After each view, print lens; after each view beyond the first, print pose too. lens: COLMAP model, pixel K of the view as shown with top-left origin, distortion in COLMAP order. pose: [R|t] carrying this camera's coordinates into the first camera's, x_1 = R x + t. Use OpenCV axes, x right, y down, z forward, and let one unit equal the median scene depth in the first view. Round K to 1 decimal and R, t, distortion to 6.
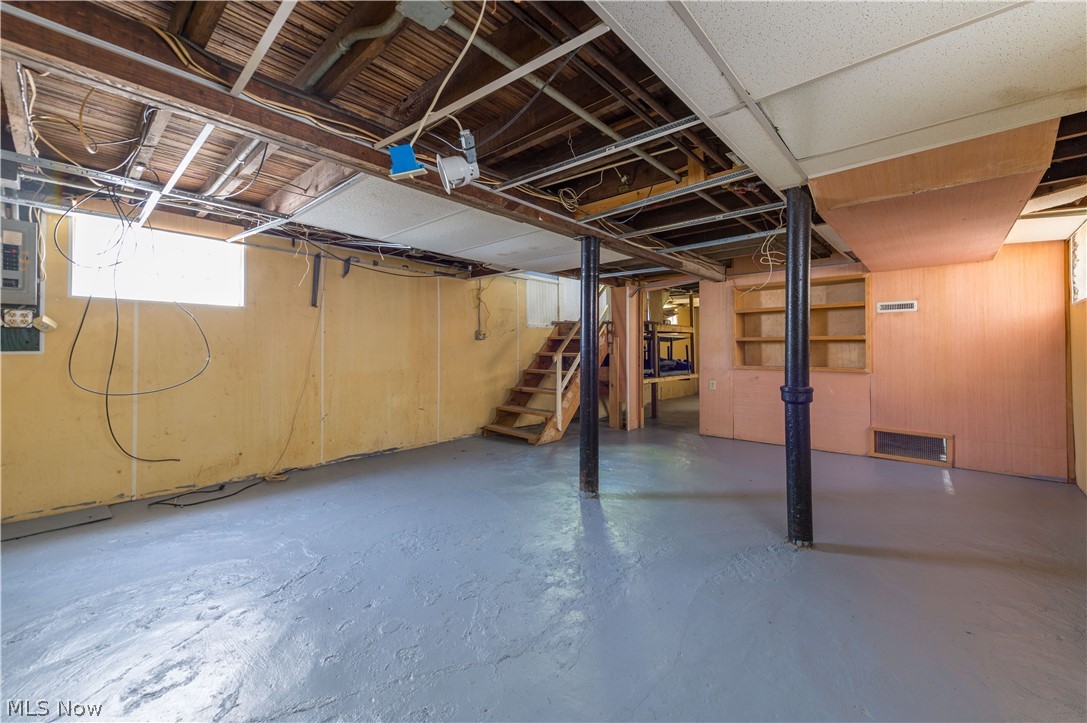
lens RADIAL K [[431.6, 0, 555.3], [0, 431.6, 355.0], [0, 0, 1]] dist [0.014869, -0.005566]
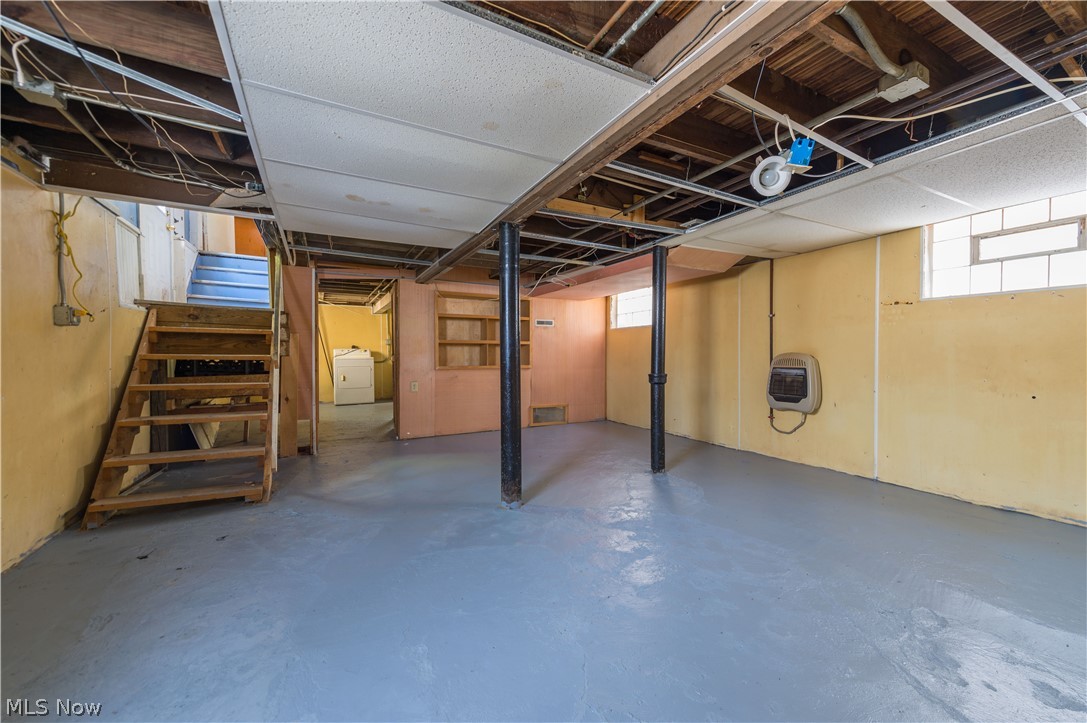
lens RADIAL K [[431.6, 0, 555.3], [0, 431.6, 355.0], [0, 0, 1]] dist [0.014869, -0.005566]
pose [[0.336128, 0.001843, 0.941814, -0.470068], [0.009610, 0.999939, -0.005387, 0.005498], [-0.941767, 0.010861, 0.336090, 0.378862]]
